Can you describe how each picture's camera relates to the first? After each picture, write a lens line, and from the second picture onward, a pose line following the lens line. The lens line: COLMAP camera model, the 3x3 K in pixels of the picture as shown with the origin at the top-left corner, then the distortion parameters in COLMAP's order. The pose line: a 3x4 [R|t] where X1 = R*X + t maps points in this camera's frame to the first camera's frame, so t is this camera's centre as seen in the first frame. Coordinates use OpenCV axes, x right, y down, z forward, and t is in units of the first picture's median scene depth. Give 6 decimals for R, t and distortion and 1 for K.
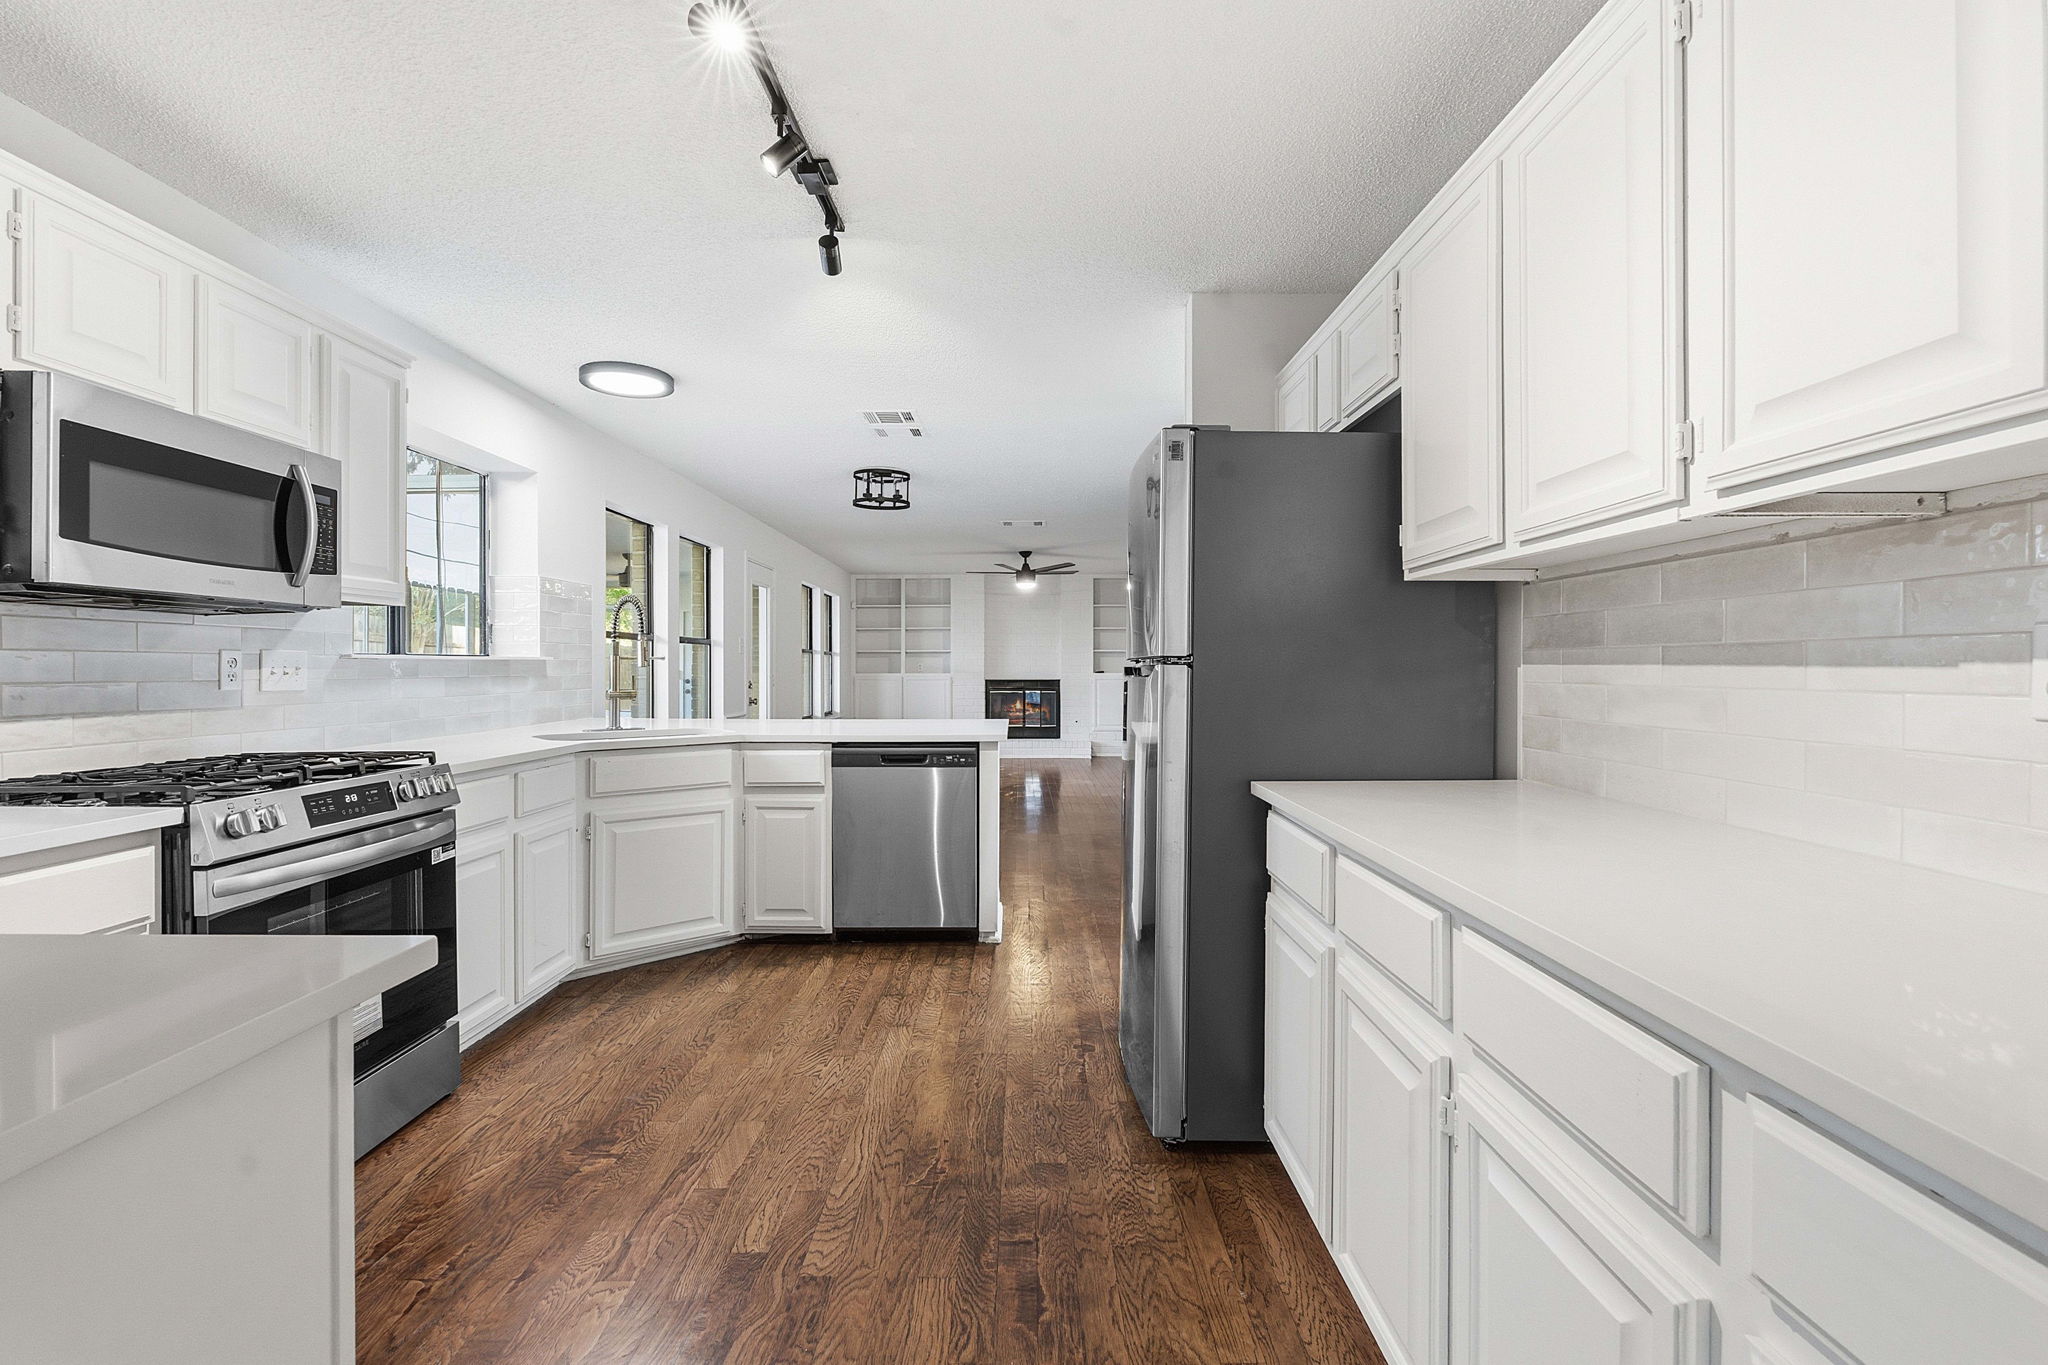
lens RADIAL K [[922.5, 0, 1024.9], [0, 922.5, 668.3], [0, 0, 1]] dist [-0.015297, 0.004559]
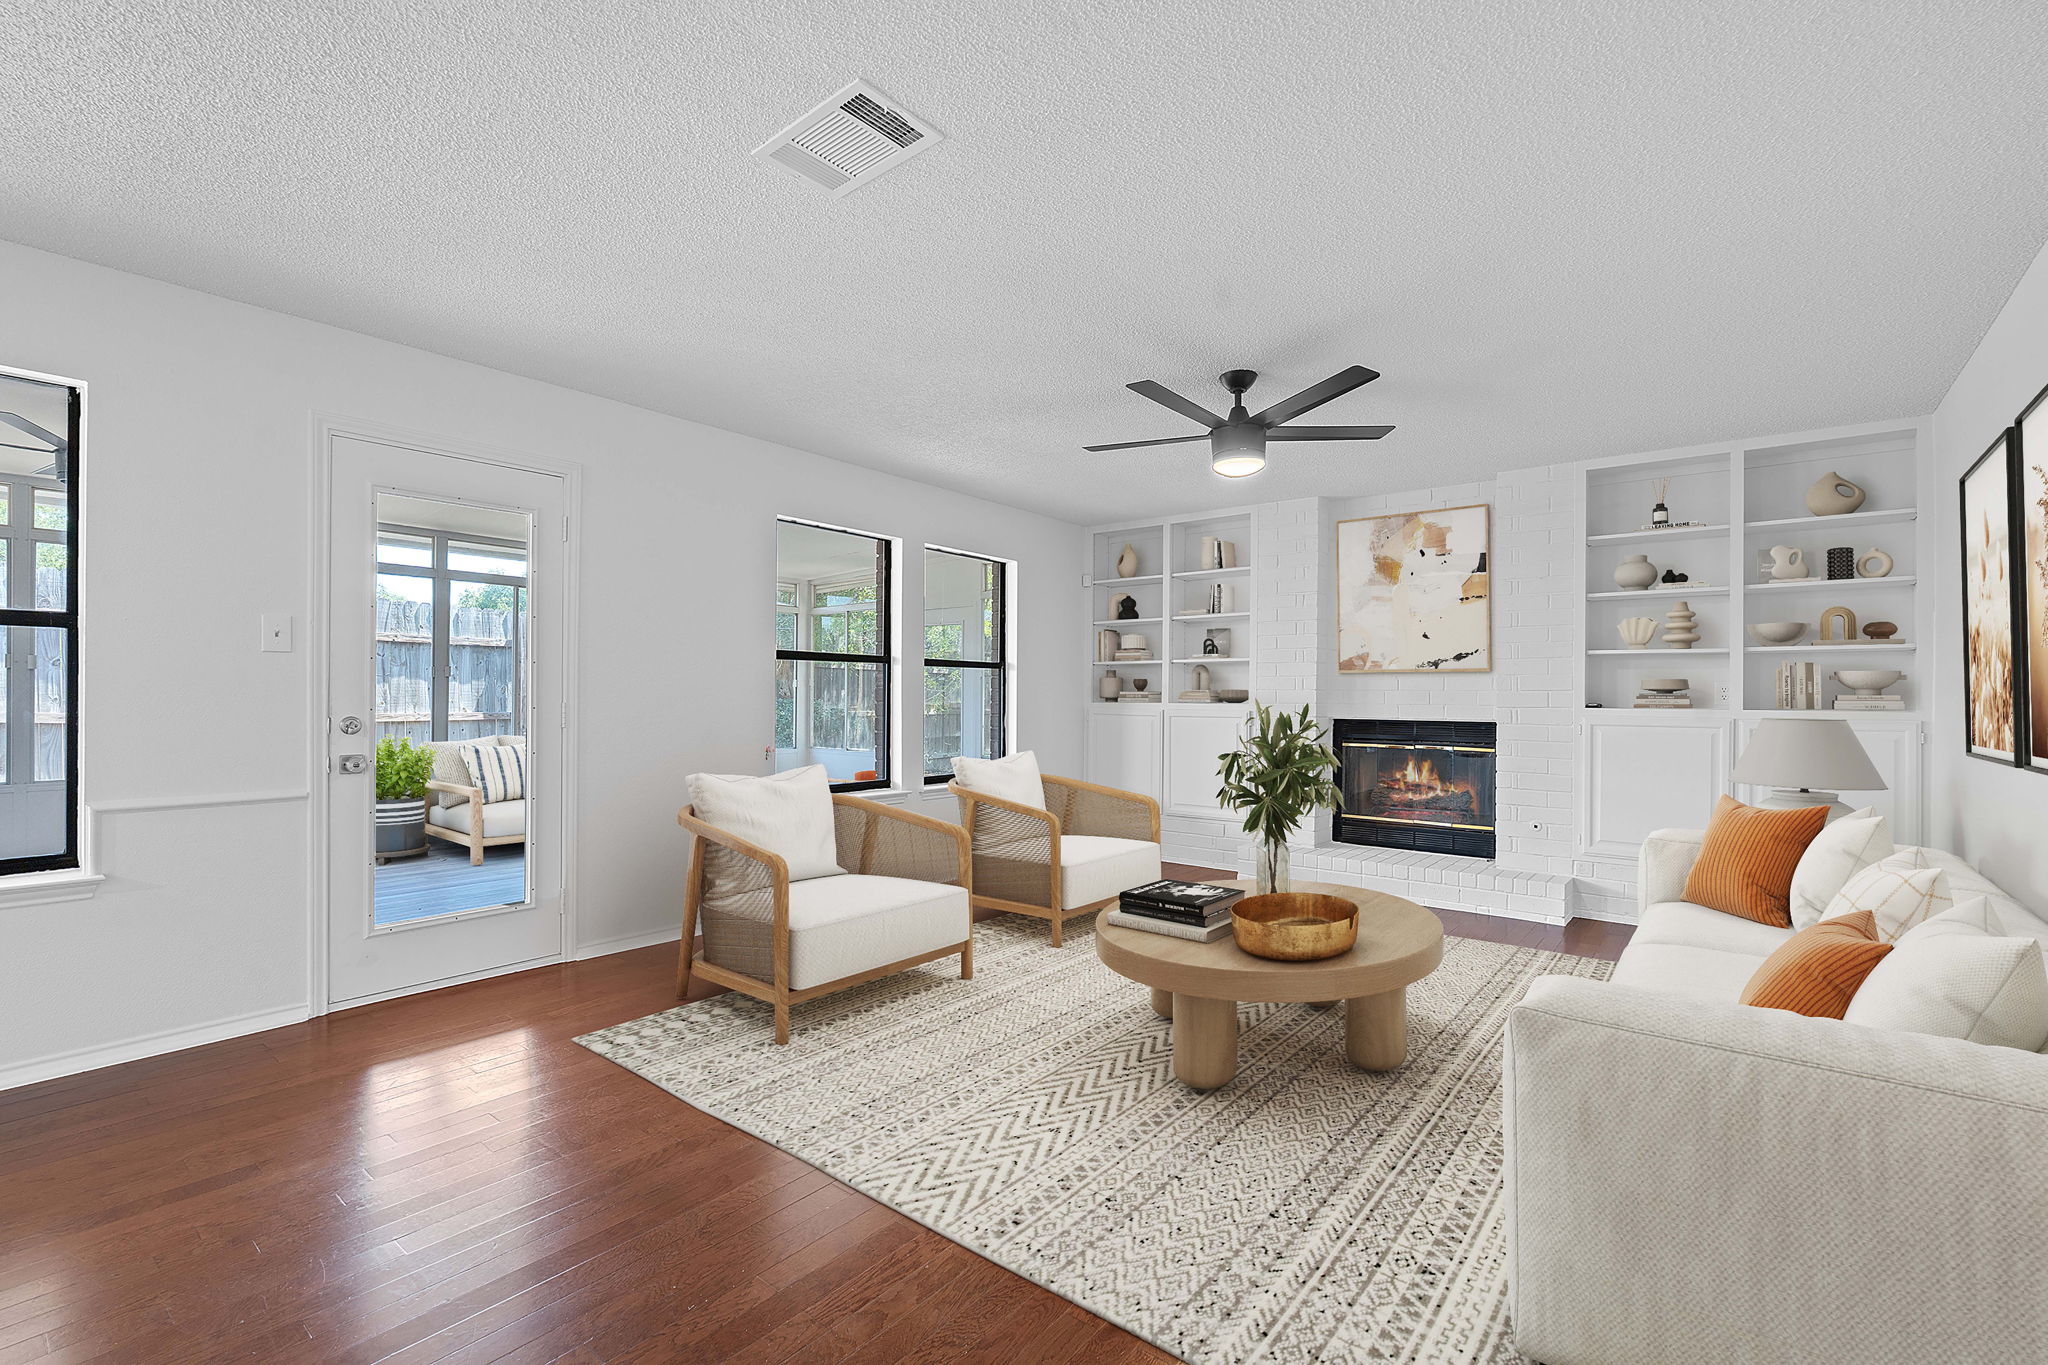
lens RADIAL K [[922.5, 0, 1023.1], [0, 922.5, 677.2], [0, 0, 1]] dist [-0.015297, 0.004559]
pose [[0.781344, -0.017243, -0.623862, 0.433926], [-0.006093, 0.999360, -0.035253, 0.027188], [0.624071, 0.031346, 0.780739, 1.740305]]
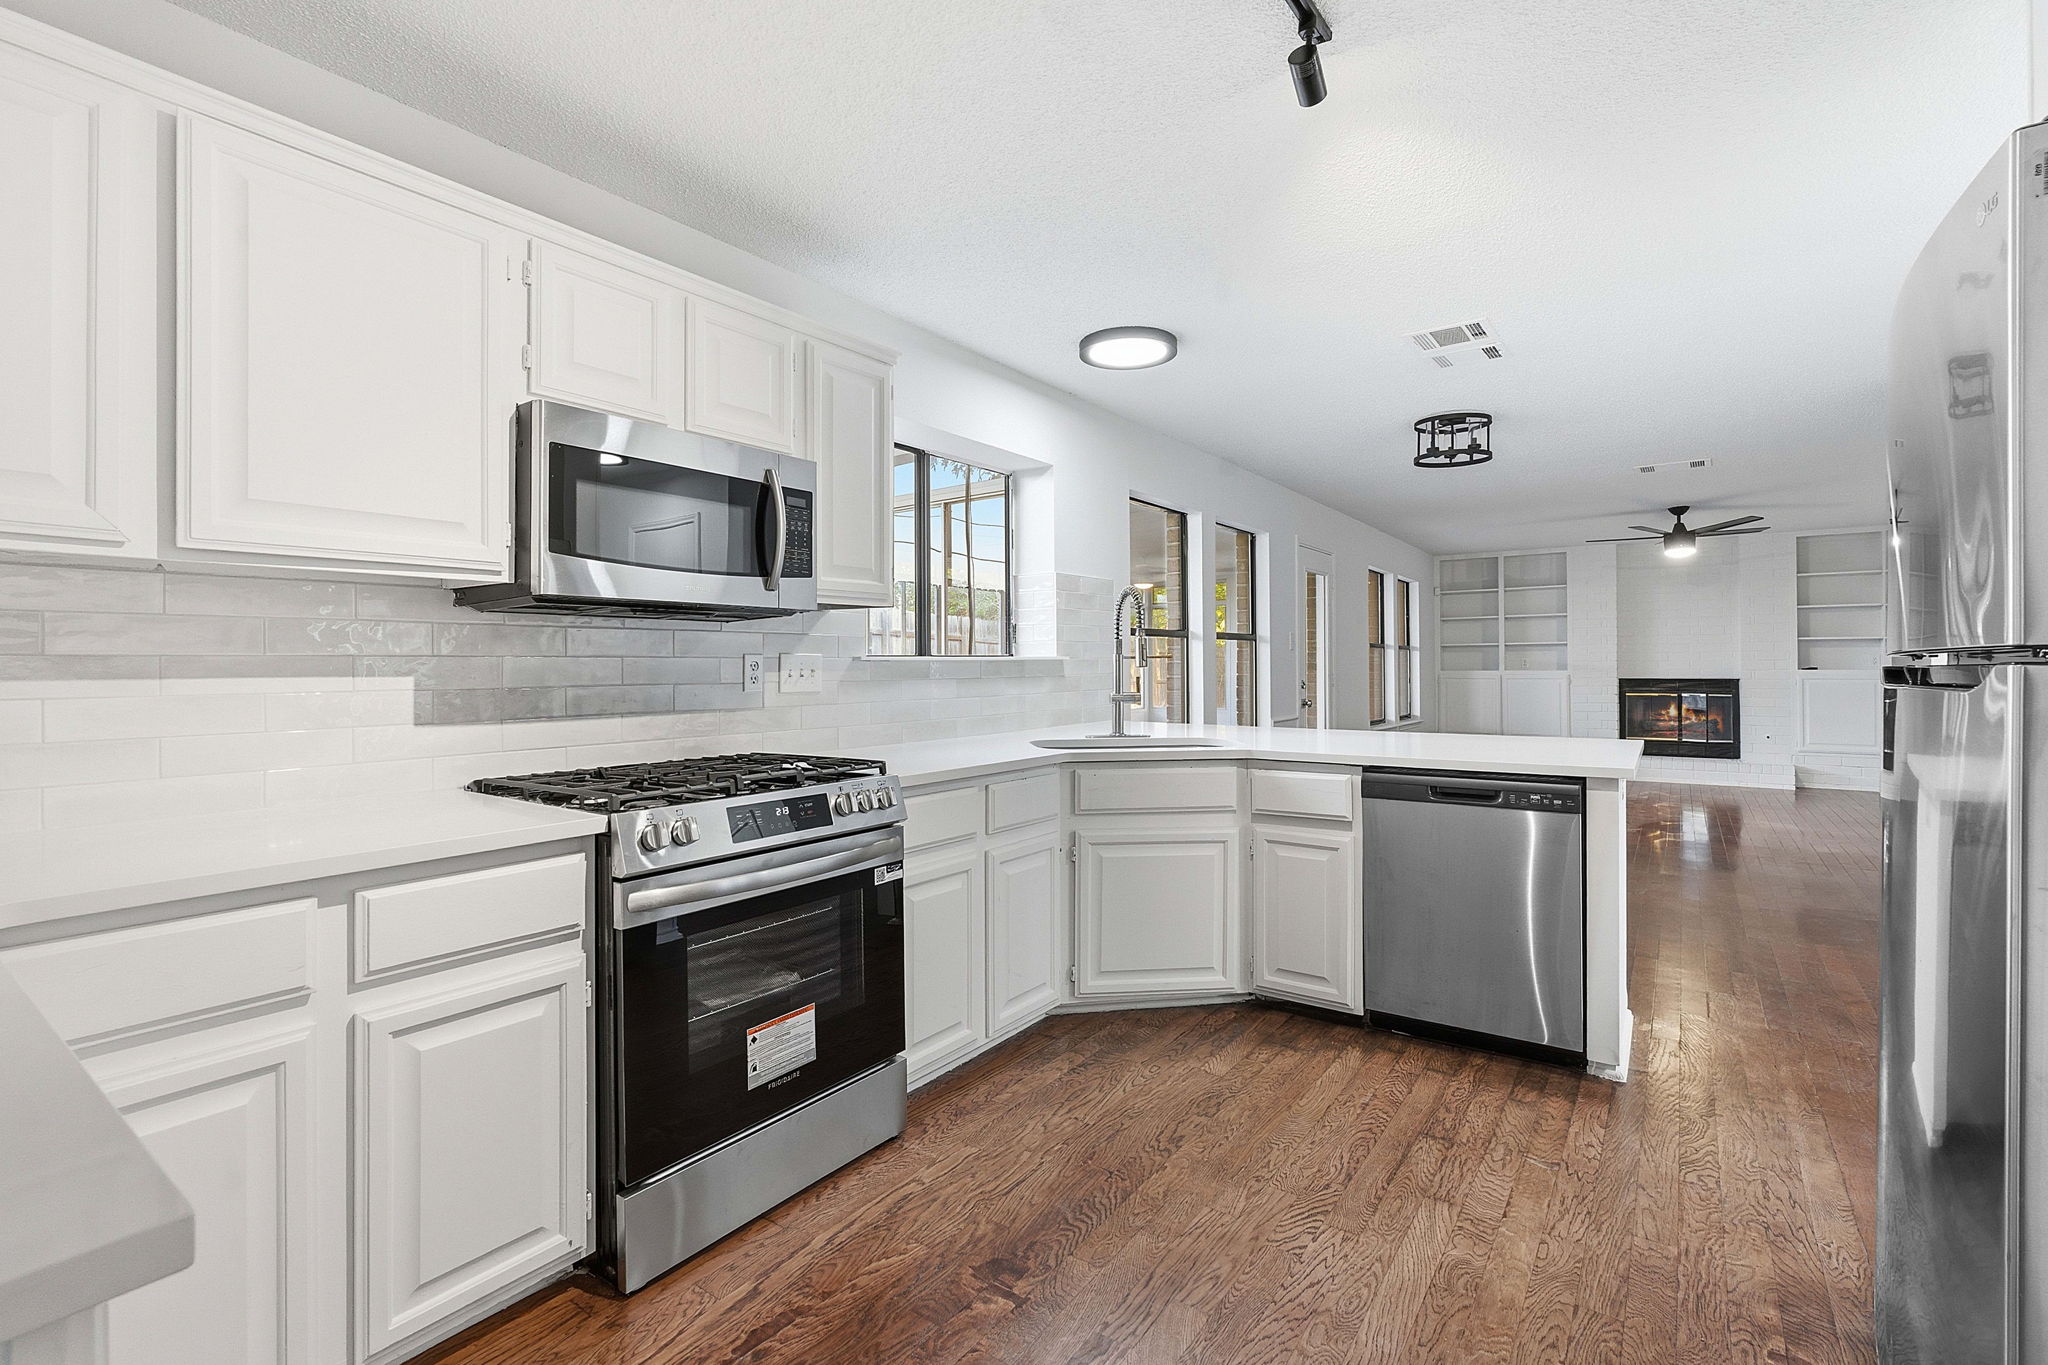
lens RADIAL K [[922.5, 0, 1022.5], [0, 922.5, 659.3], [0, 0, 1]] dist [-0.015297, 0.004559]
pose [[0.809539, -0.008354, -0.587006, 0.012839], [0.005222, 0.999962, -0.007030, -0.003865], [0.587043, 0.002625, 0.809552, 0.243779]]
